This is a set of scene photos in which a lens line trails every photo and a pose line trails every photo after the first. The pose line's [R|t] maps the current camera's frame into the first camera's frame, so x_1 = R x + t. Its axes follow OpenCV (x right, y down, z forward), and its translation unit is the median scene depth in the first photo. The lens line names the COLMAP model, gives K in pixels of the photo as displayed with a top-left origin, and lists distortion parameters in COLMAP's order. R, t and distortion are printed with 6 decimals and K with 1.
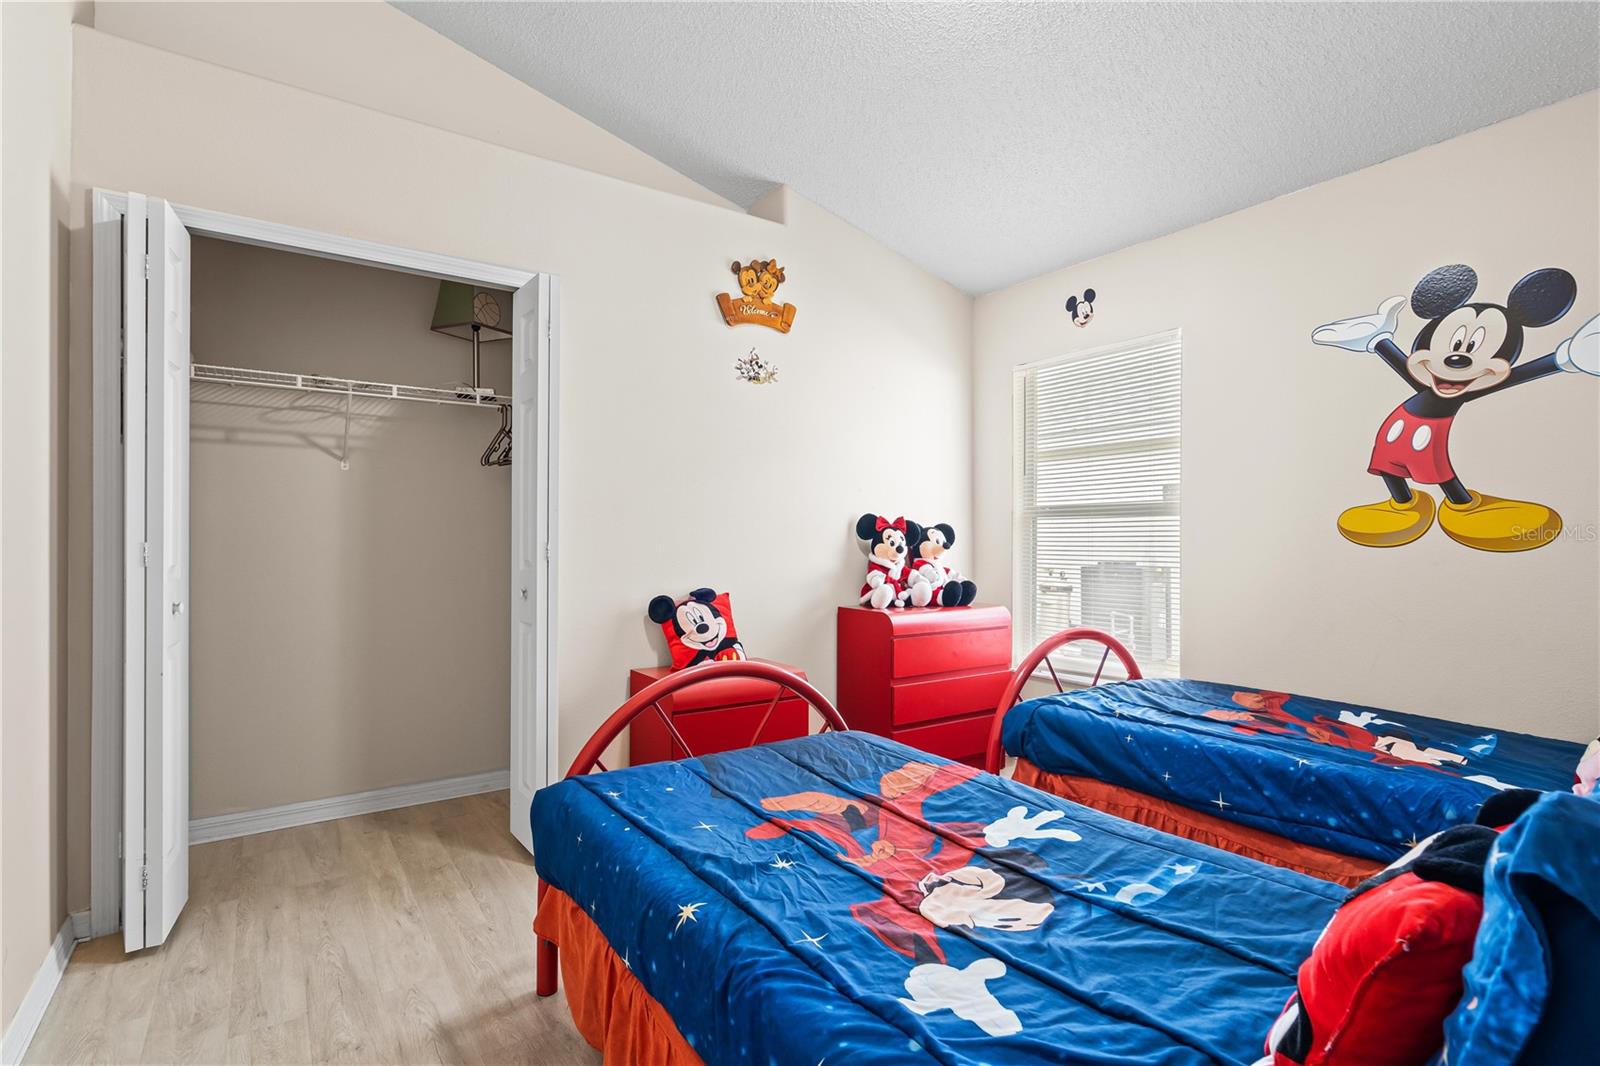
lens RADIAL K [[768.9, 0, 809.3], [0, 768.9, 535.3], [0, 0, 1]] dist [-0.002151, 0.002218]
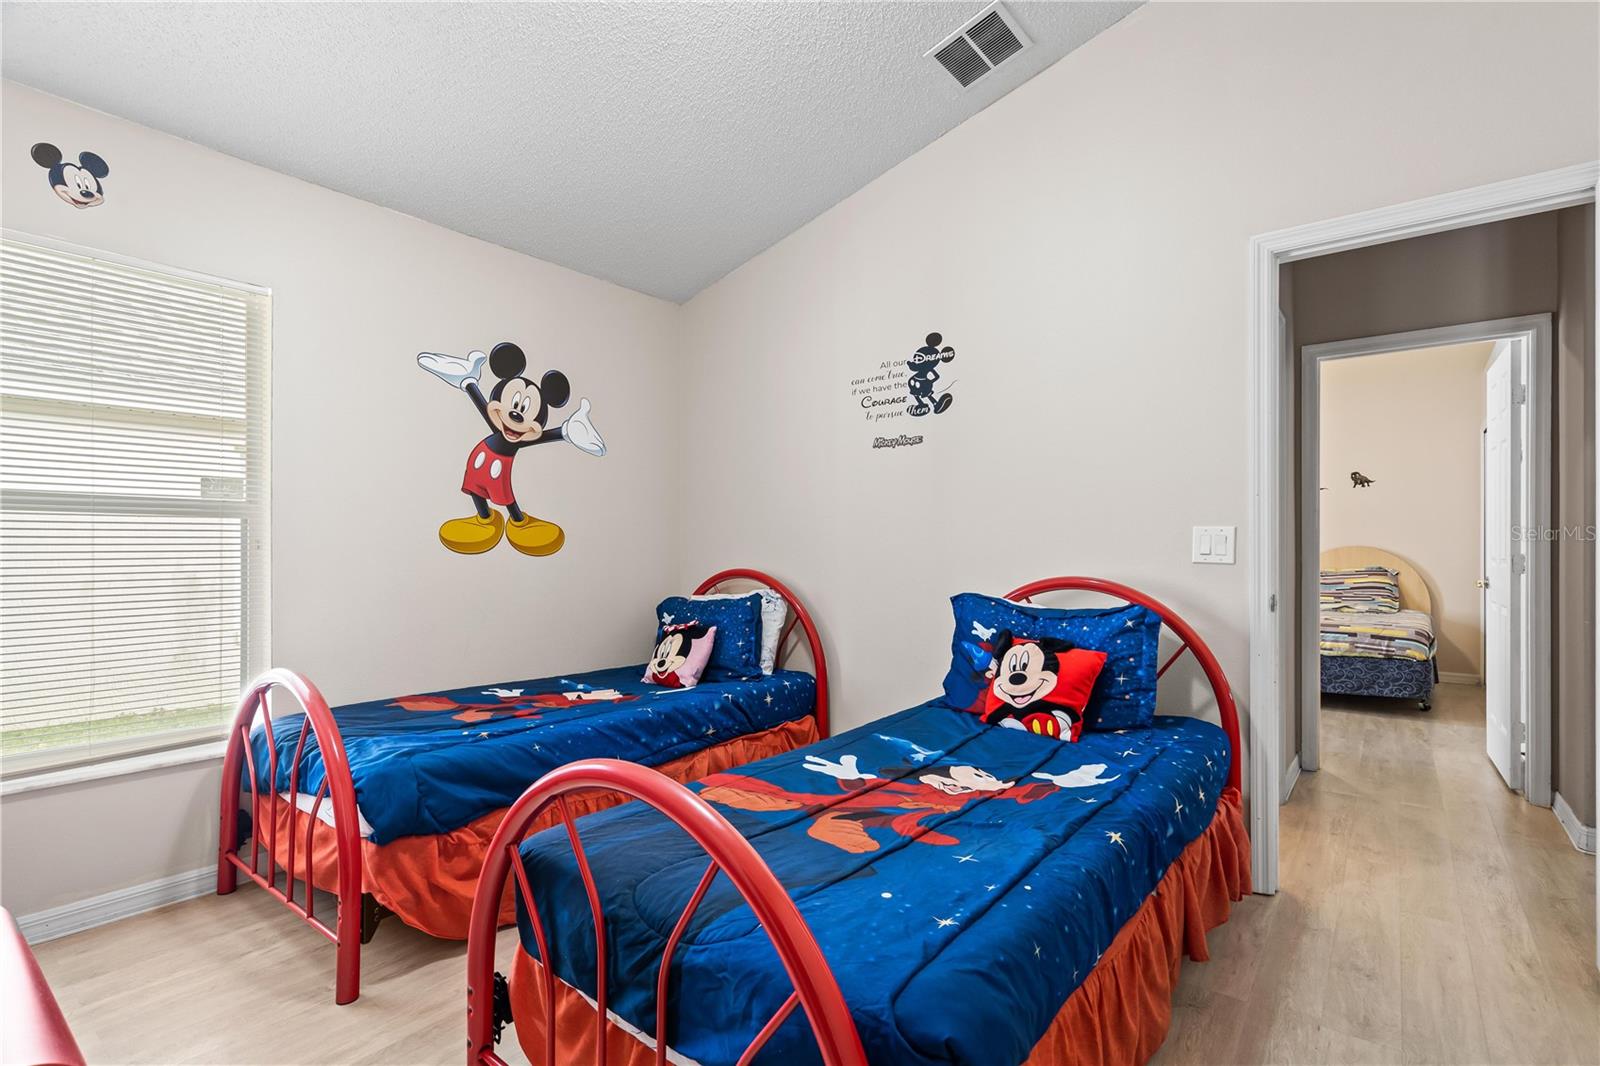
lens RADIAL K [[758.8, 0, 800.3], [0, 758.8, 545.0], [0, 0, 1]] dist [0.016794, 0.000097]
pose [[-0.281090, 0.000521, 0.959681, -0.592371], [-0.002975, 0.999995, -0.001414, 0.001447], [-0.959677, -0.003253, -0.281087, 0.895389]]
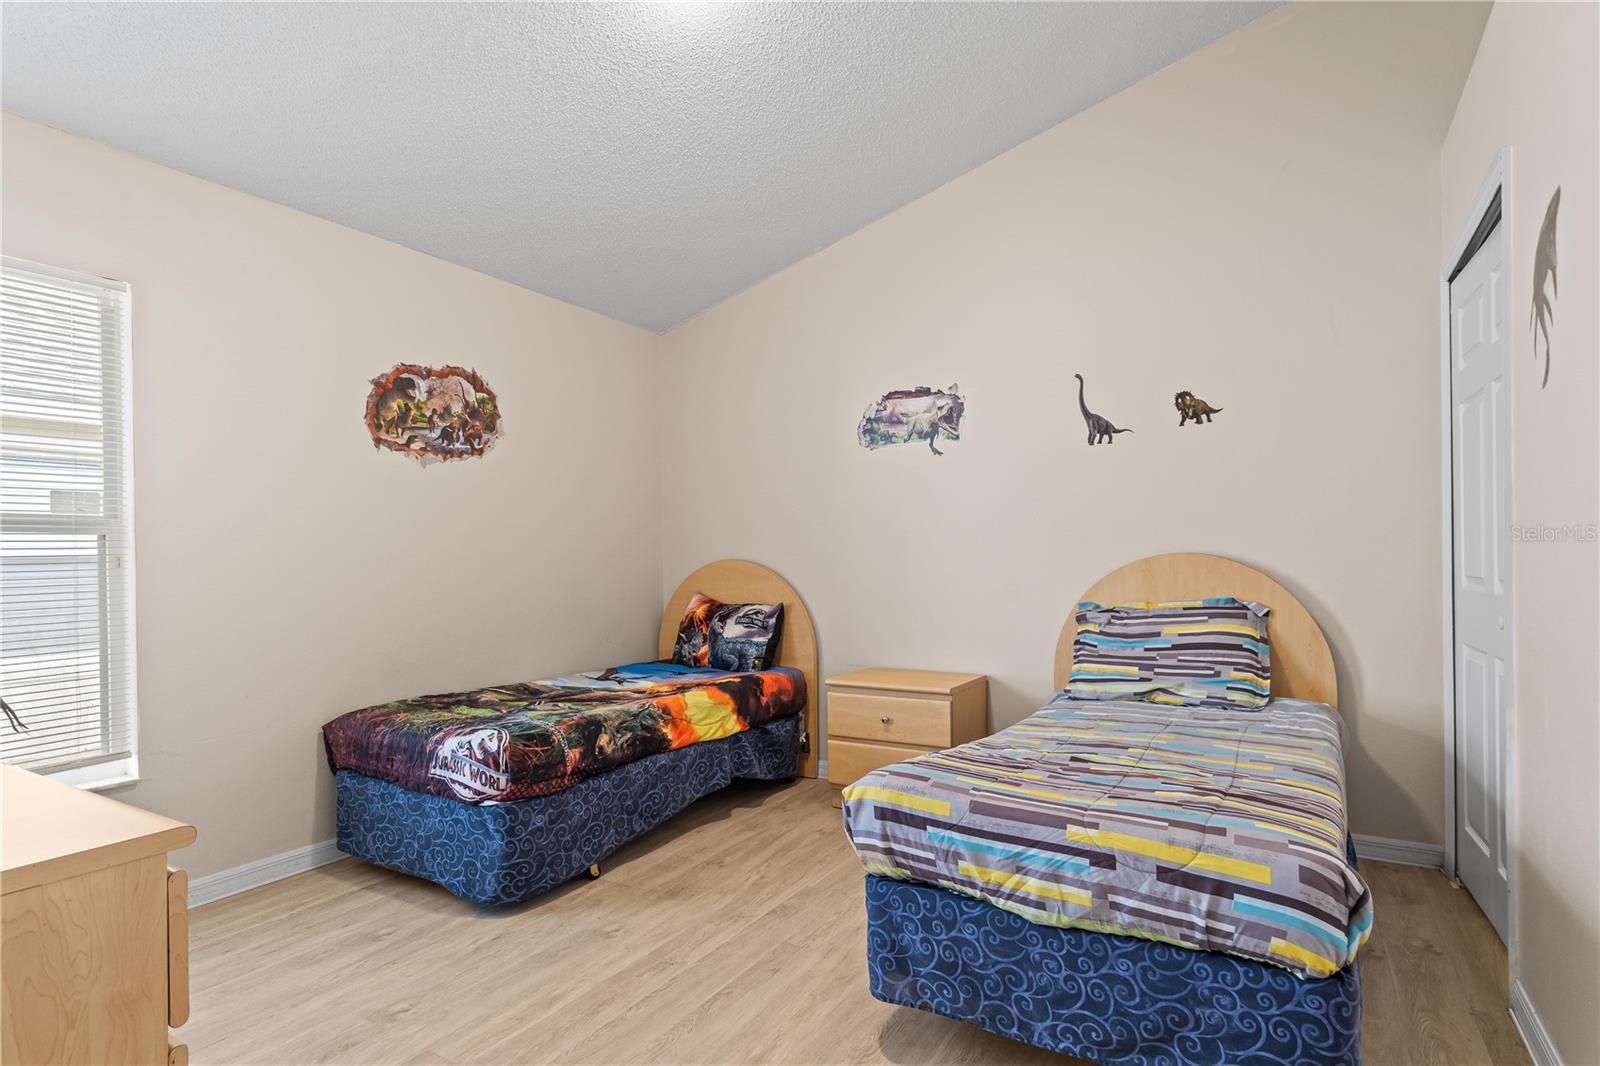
lens RADIAL K [[751.7, 0, 800.7], [0, 751.7, 554.5], [0, 0, 1]] dist [-0.002599, 0.000311]
pose [[-0.355240, 0.004982, 0.934762, -0.558613], [0.010796, 0.999941, -0.001226, 0.001234], [-0.934713, 0.009656, -0.355273, 0.846637]]
